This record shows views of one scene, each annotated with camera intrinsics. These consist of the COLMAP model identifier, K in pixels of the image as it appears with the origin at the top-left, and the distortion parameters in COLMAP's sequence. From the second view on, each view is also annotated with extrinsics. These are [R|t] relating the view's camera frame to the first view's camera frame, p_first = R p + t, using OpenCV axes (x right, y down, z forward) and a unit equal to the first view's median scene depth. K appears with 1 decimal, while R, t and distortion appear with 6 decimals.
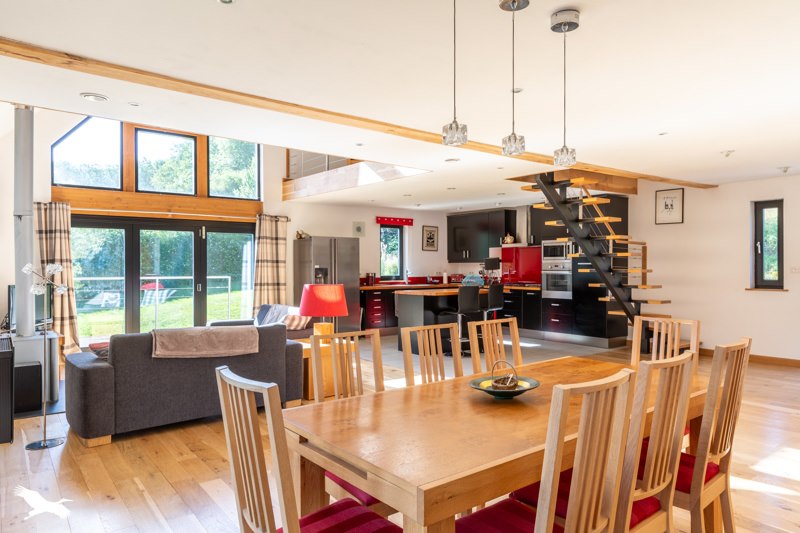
lens RADIAL K [[532.5, 0, 401.2], [0, 532.5, 267.4], [0, 0, 1]] dist [0.000523, 0.001616]
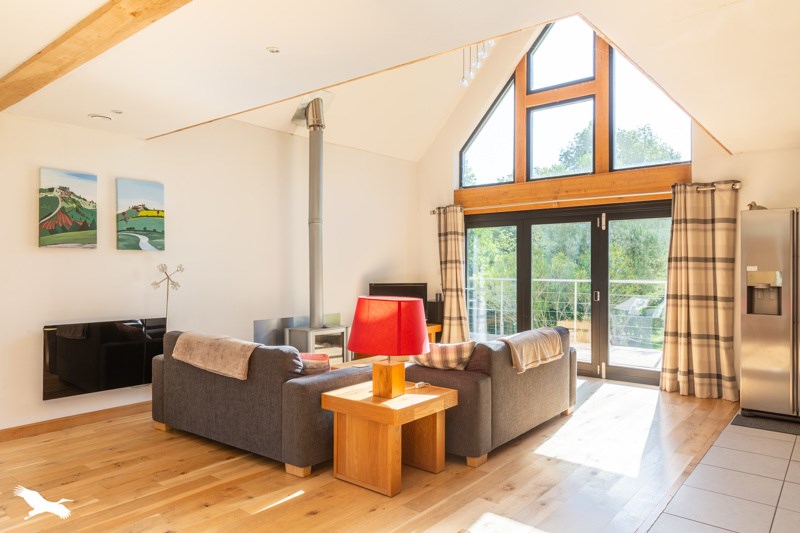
lens RADIAL K [[532.5, 0, 400.9], [0, 532.5, 266.6], [0, 0, 1]] dist [0.000523, 0.001616]
pose [[0.223191, 0.001357, -0.974774, 0.295048], [-0.002940, 0.999995, 0.000719, -0.003118], [0.974770, 0.002705, 0.223194, 0.590567]]
